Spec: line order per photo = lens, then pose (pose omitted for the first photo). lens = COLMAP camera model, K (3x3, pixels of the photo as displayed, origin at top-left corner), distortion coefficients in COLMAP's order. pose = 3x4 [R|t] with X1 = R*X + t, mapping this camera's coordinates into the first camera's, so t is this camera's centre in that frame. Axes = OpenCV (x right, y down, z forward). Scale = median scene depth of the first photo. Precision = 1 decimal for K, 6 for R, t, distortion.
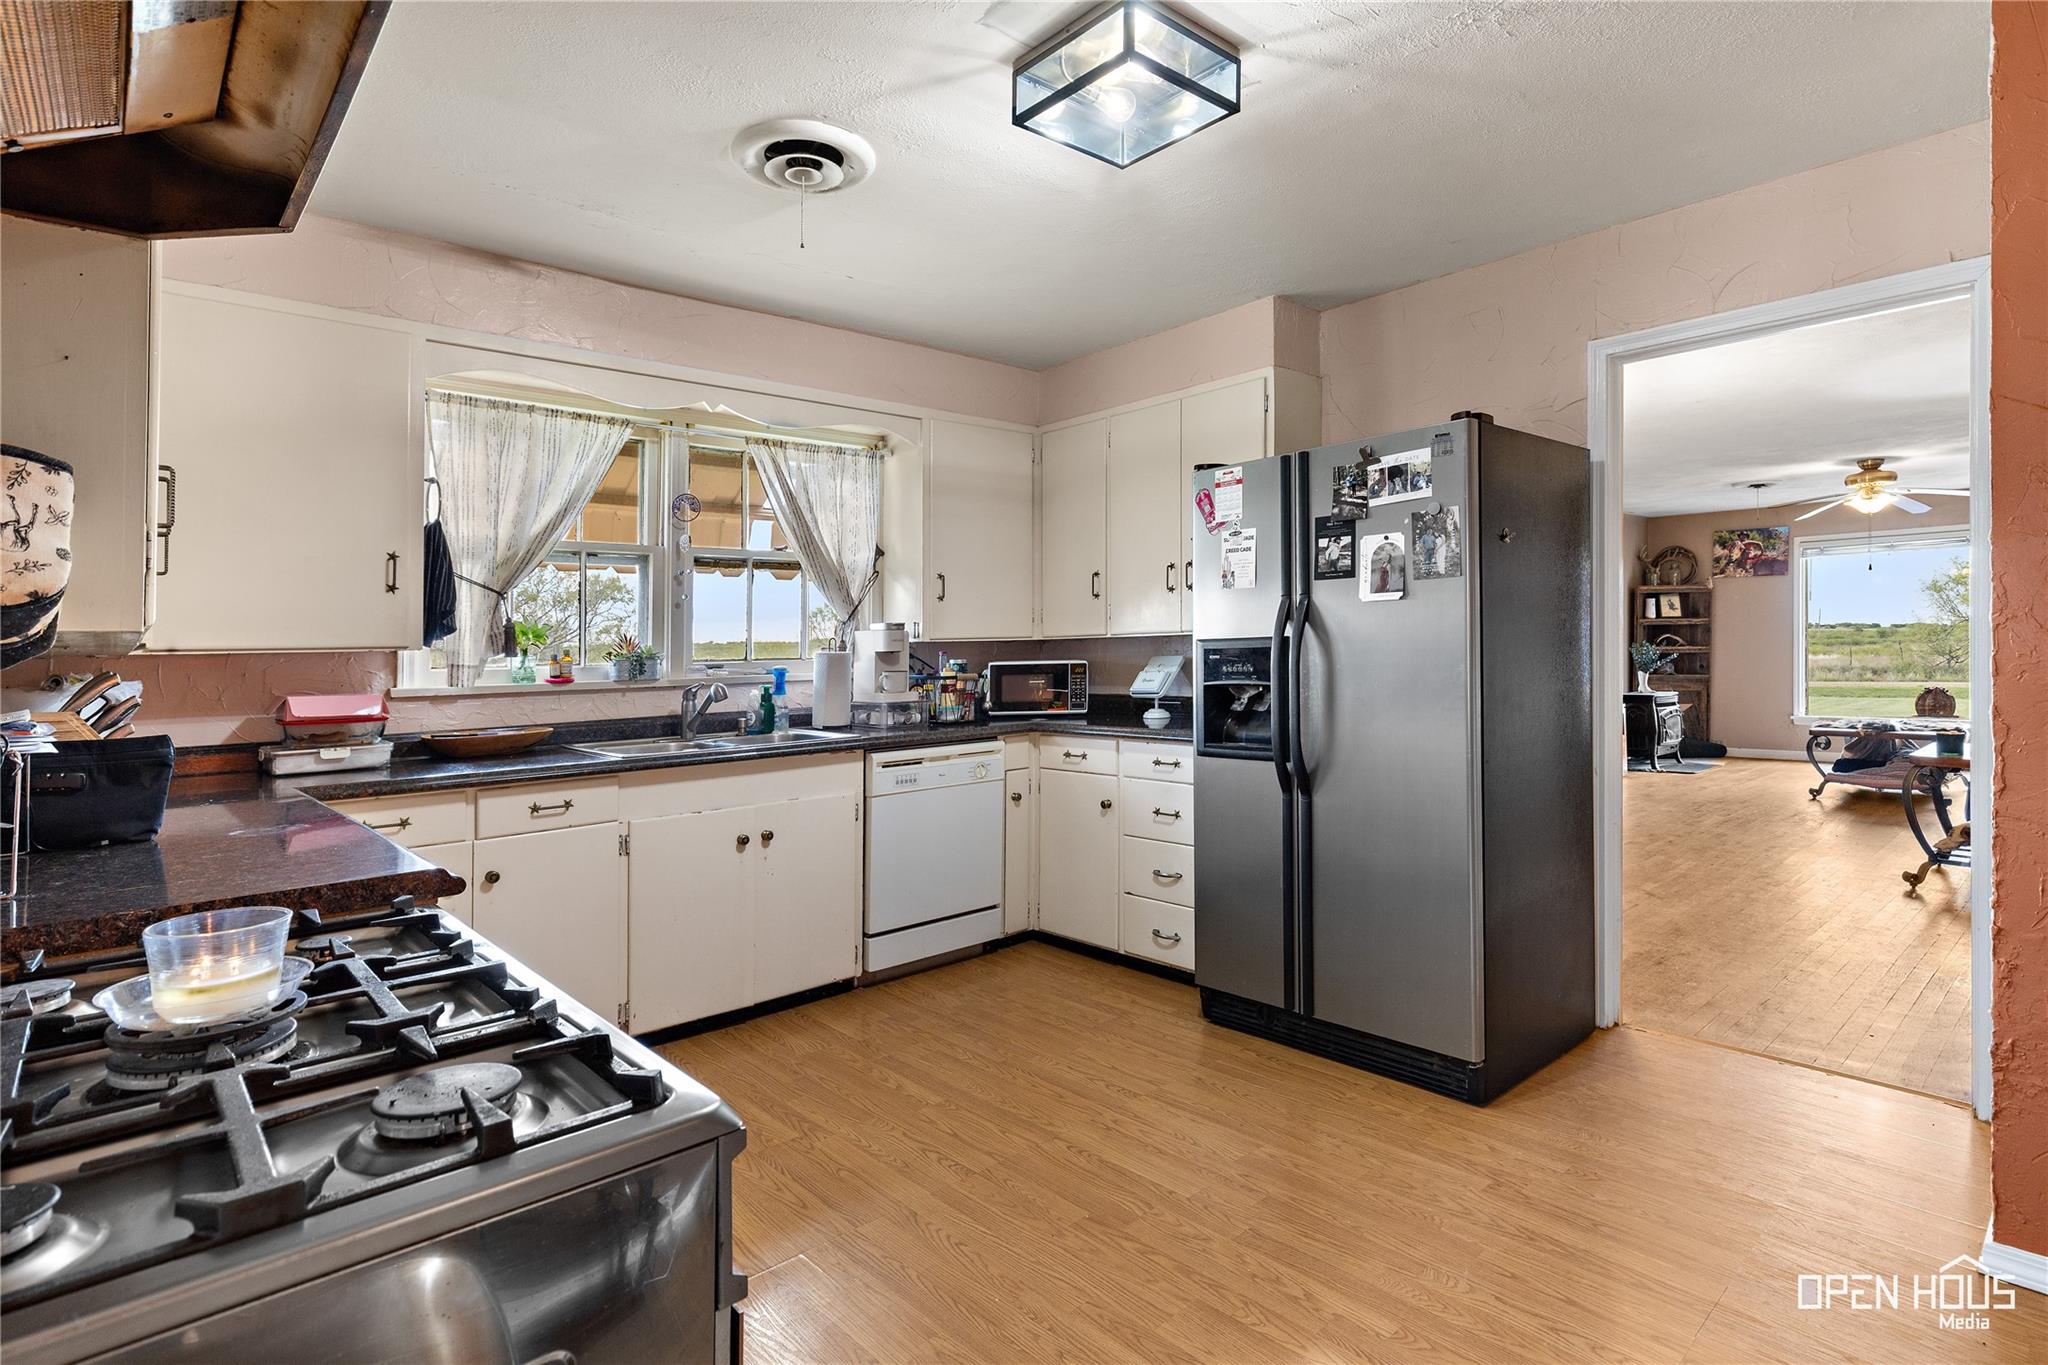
lens RADIAL K [[1040.8, 0, 1017.6], [0, 1040.8, 681.1], [0, 0, 1]] dist [-0.001964, -0.000532]
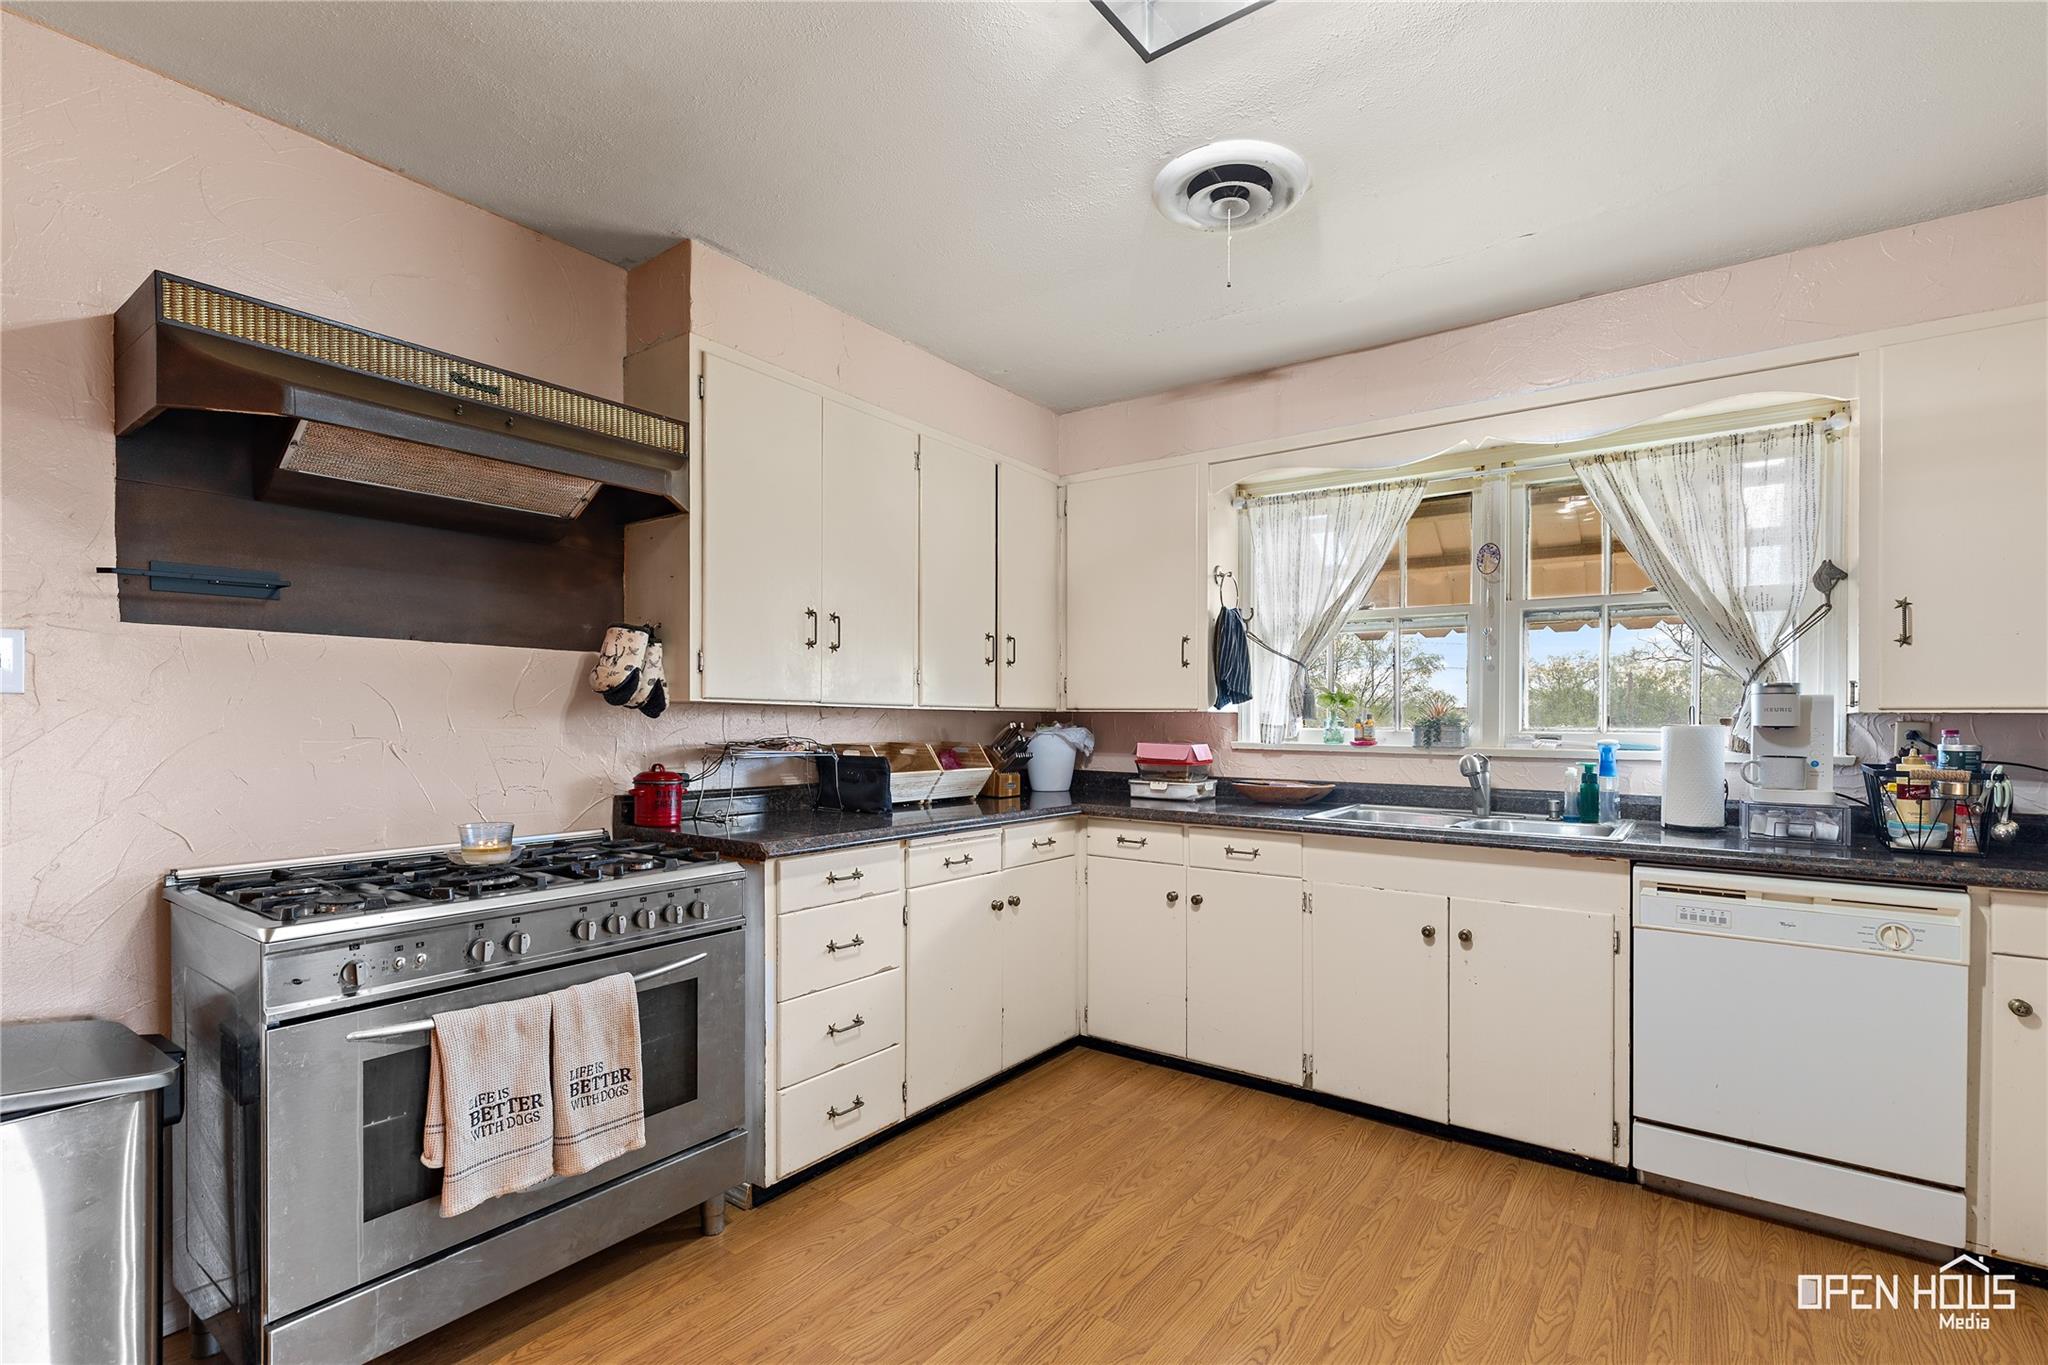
lens RADIAL K [[955.9, 0, 1013.7], [0, 955.9, 723.2], [0, 0, 1]] dist [0.005297, -0.000280]
pose [[0.191330, 0.029473, -0.981083, 0.425446], [-0.043105, 0.998837, 0.021600, -0.025135], [0.980579, 0.038157, 0.192378, 0.447819]]
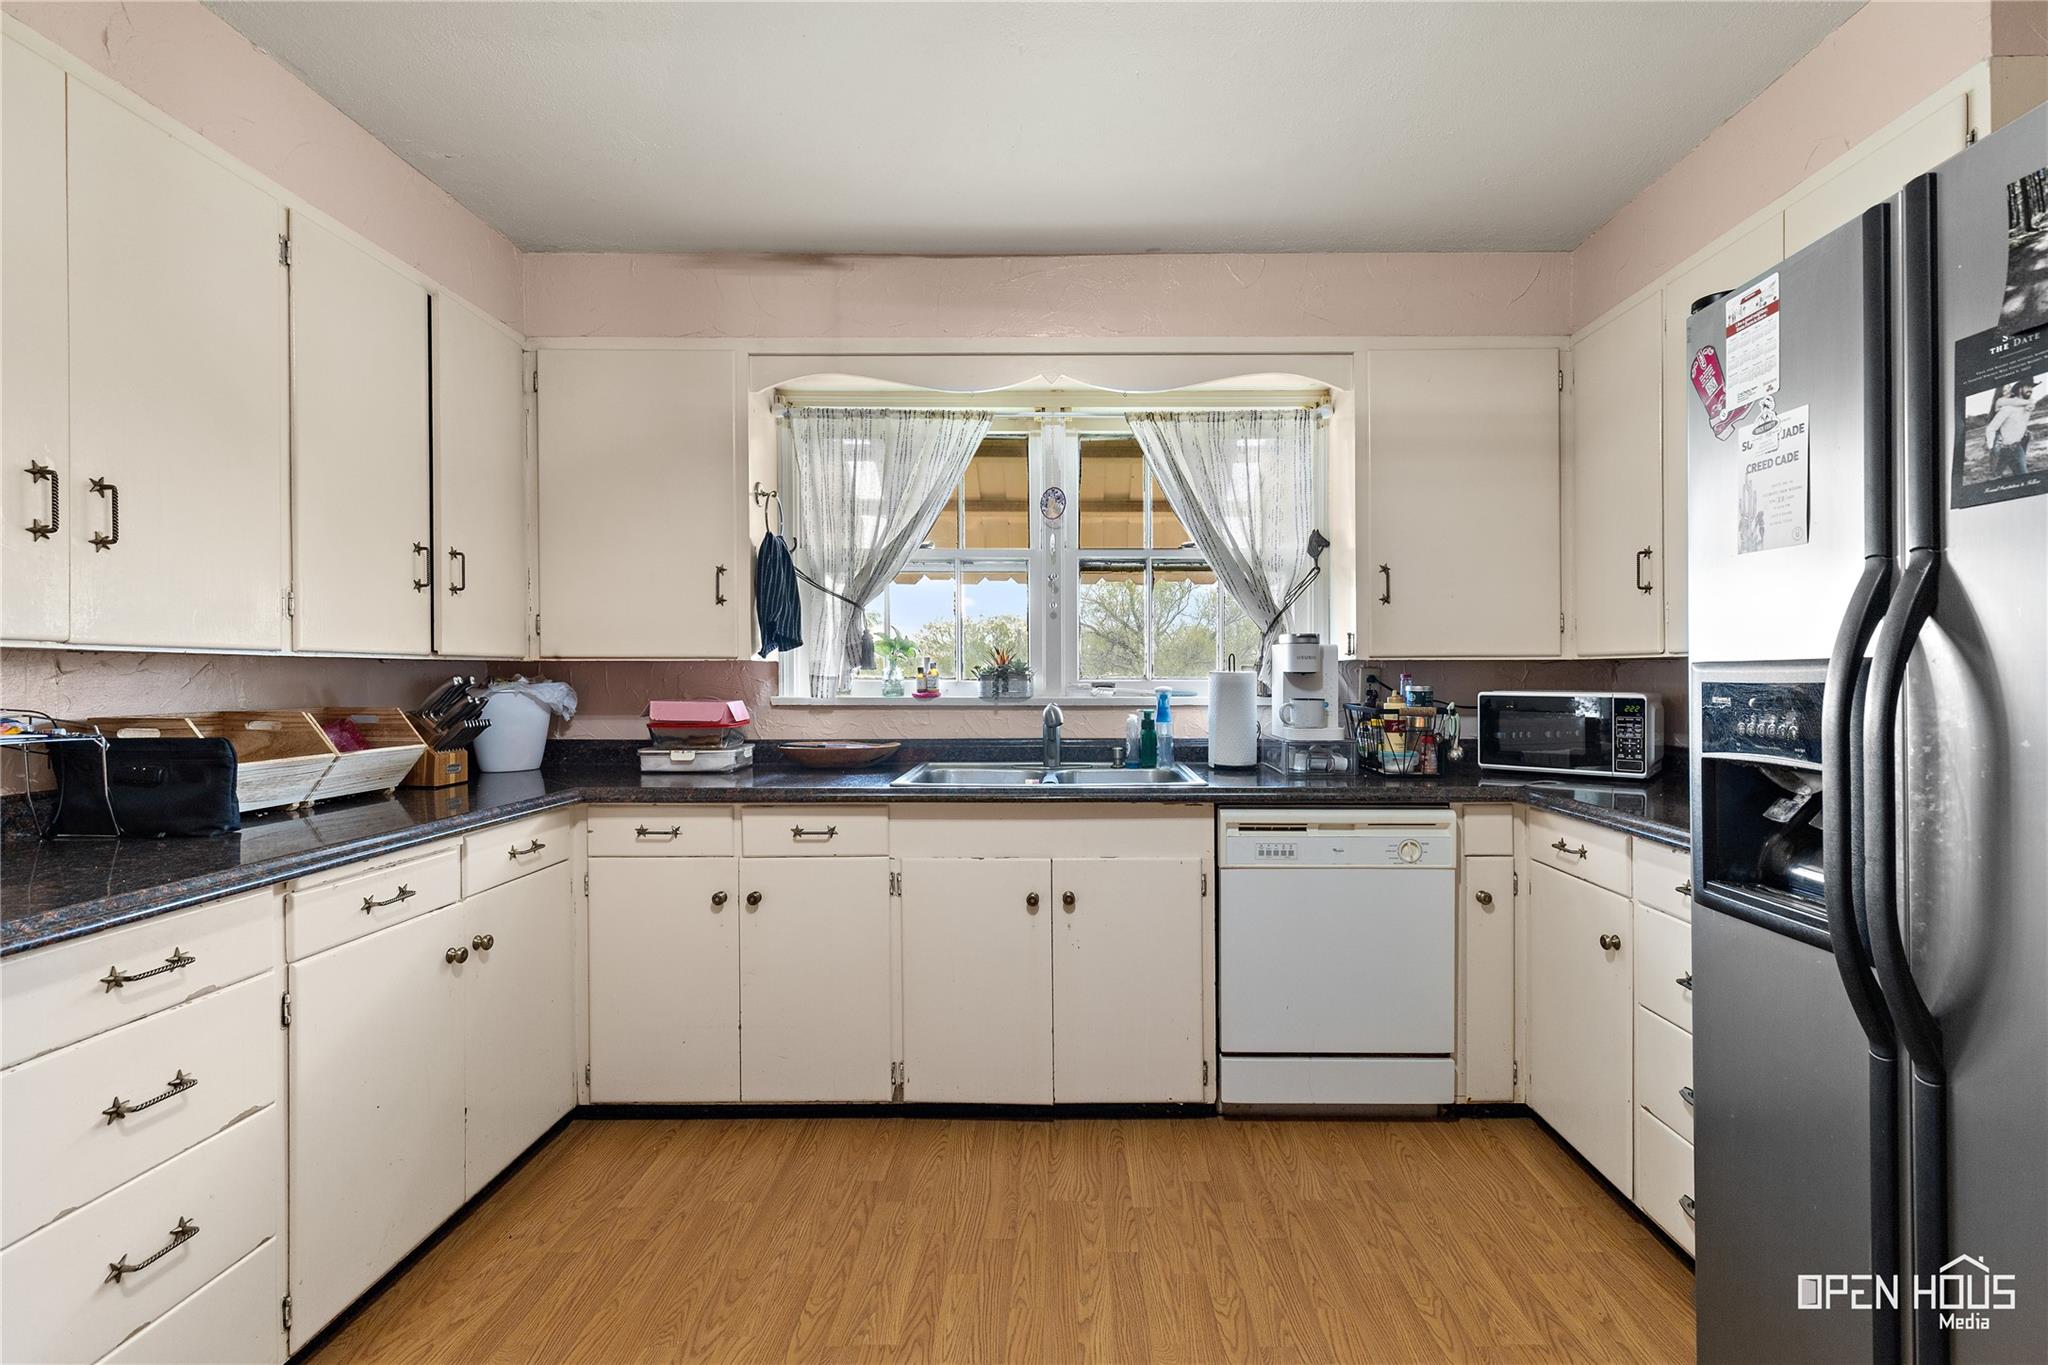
lens RADIAL K [[935.5, 0, 1062.1], [0, 935.5, 671.9], [0, 0, 1]] dist [0.004815, -0.000245]
pose [[0.744911, 0.022621, -0.666781, 0.217133], [-0.037830, 0.999249, -0.008363, -0.018503], [0.666091, 0.031453, 0.745207, 0.425381]]
